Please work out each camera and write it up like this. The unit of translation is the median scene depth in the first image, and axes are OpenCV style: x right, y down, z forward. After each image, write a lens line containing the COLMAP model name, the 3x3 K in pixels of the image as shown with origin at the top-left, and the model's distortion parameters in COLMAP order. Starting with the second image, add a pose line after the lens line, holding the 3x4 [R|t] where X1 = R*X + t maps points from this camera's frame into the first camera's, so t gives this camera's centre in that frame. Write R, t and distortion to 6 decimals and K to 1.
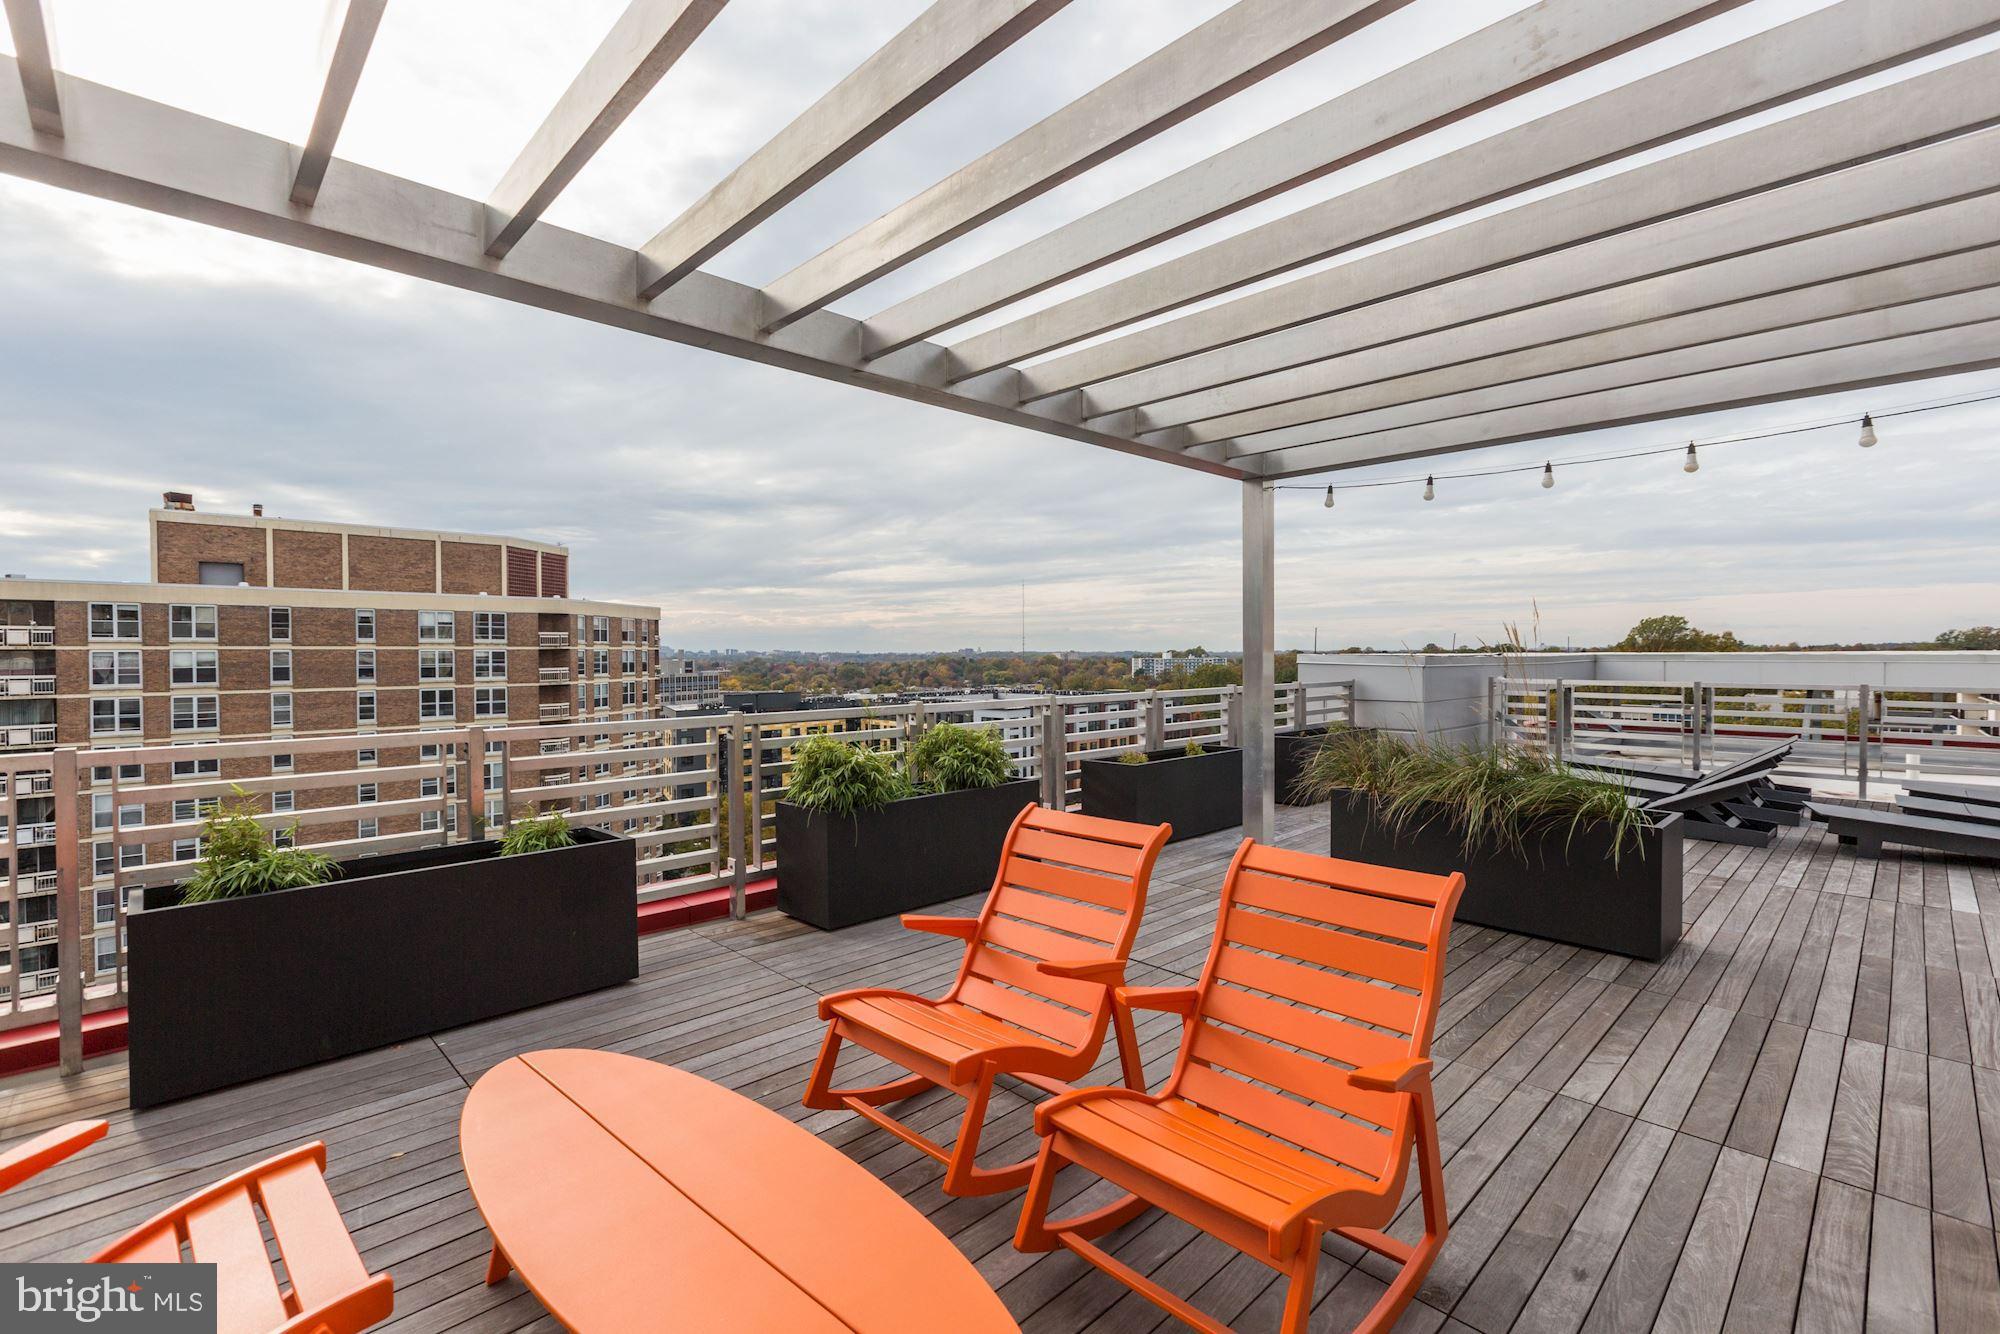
lens RADIAL K [[878.8, 0, 1005.3], [0, 878.8, 664.0], [0, 0, 1]] dist [0.001914, -0.000214]
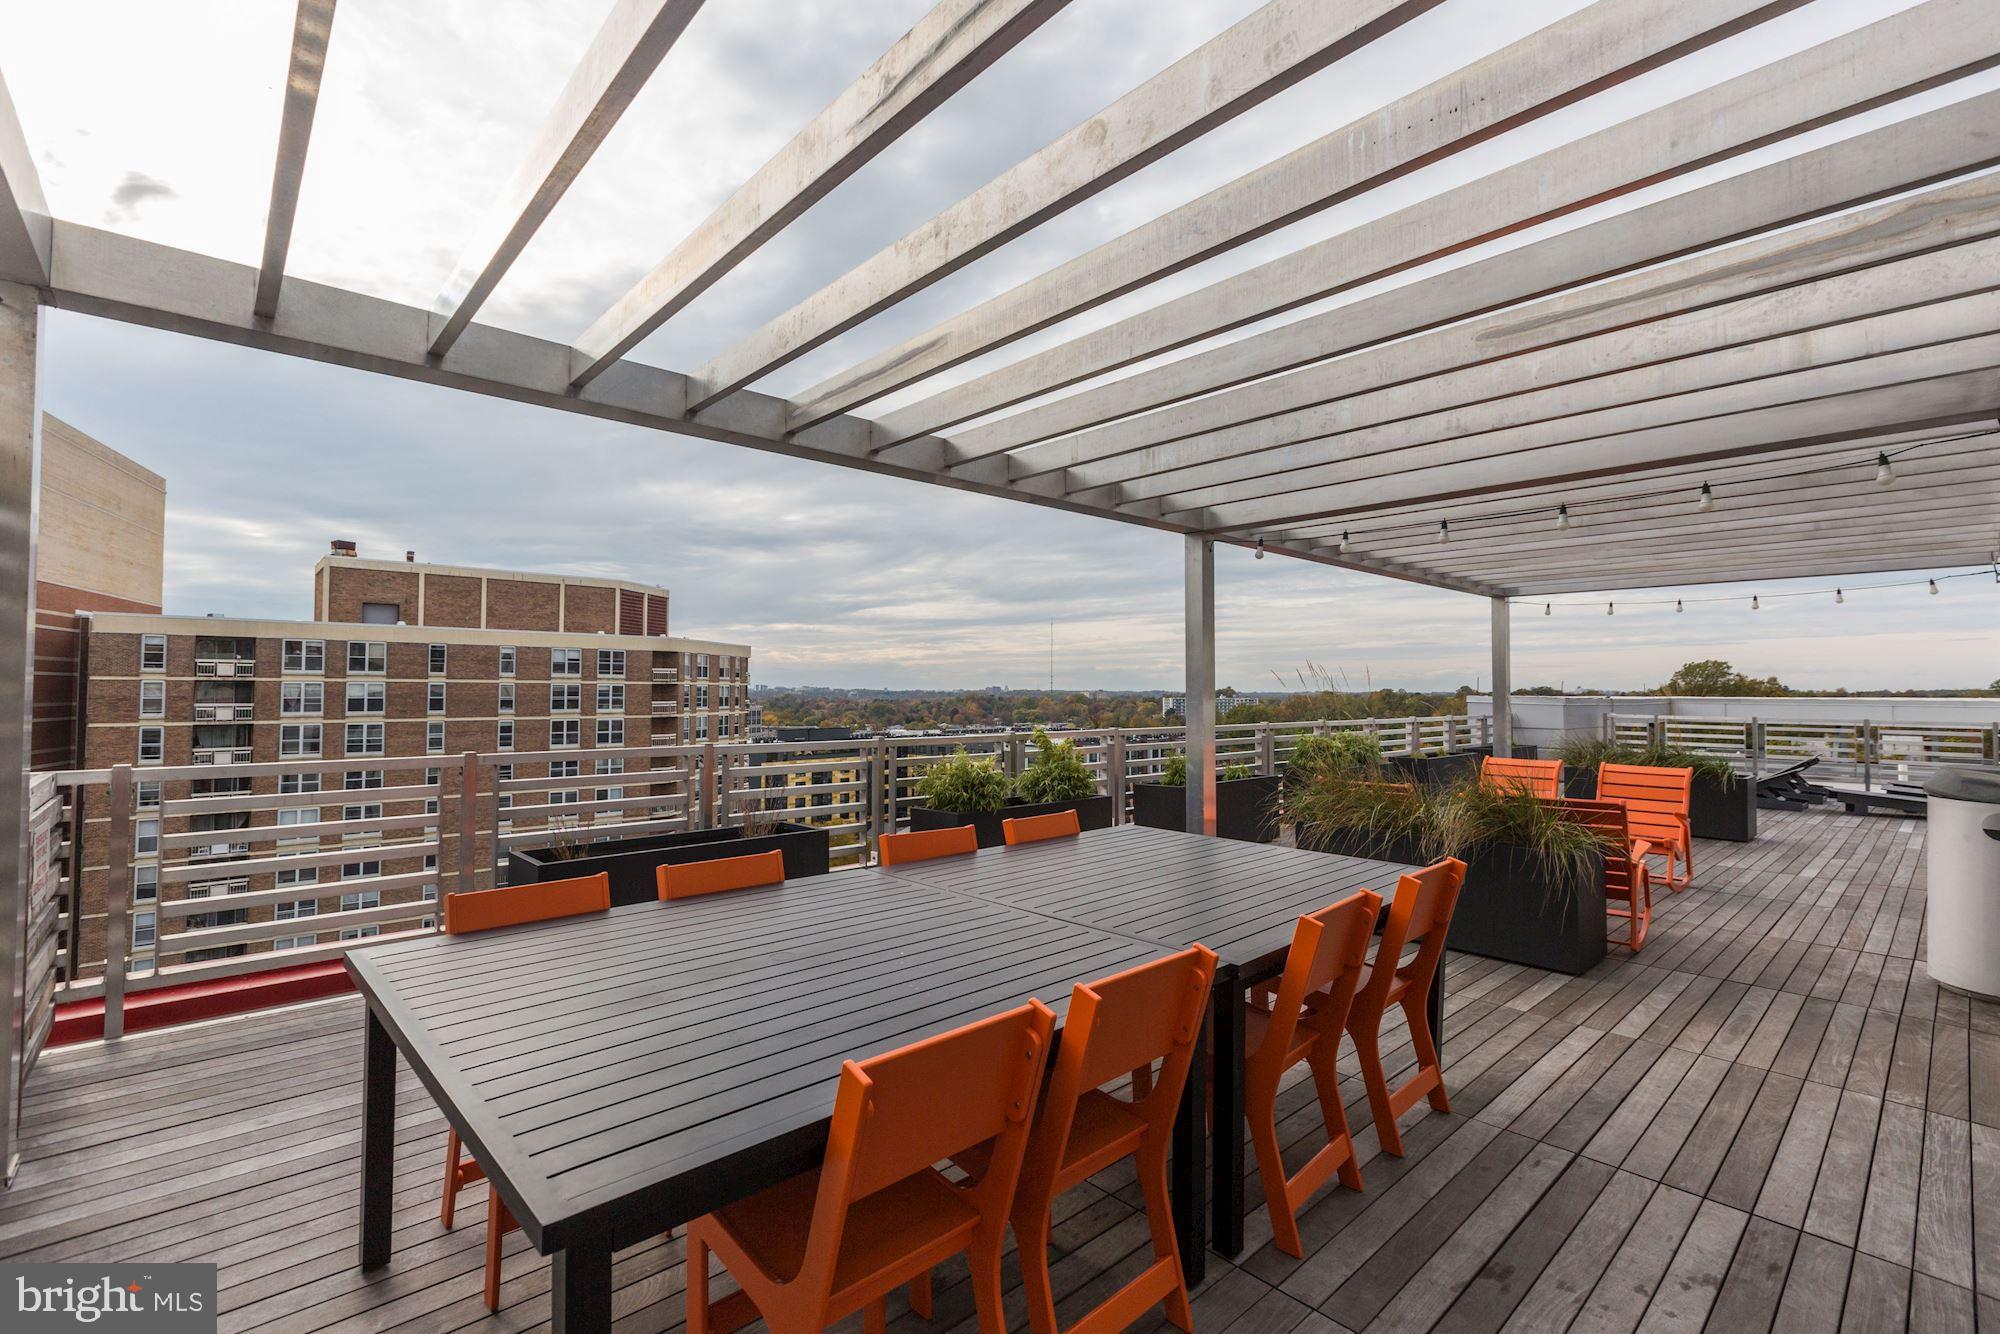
lens RADIAL K [[878.8, 0, 1005.3], [0, 878.8, 664.0], [0, 0, 1]] dist [0.001914, -0.000214]
pose [[0.999482, 0.008522, -0.031039, -0.067716], [-0.009857, 0.999021, -0.043117, 0.001178], [0.030641, 0.043401, 0.998588, -0.082293]]
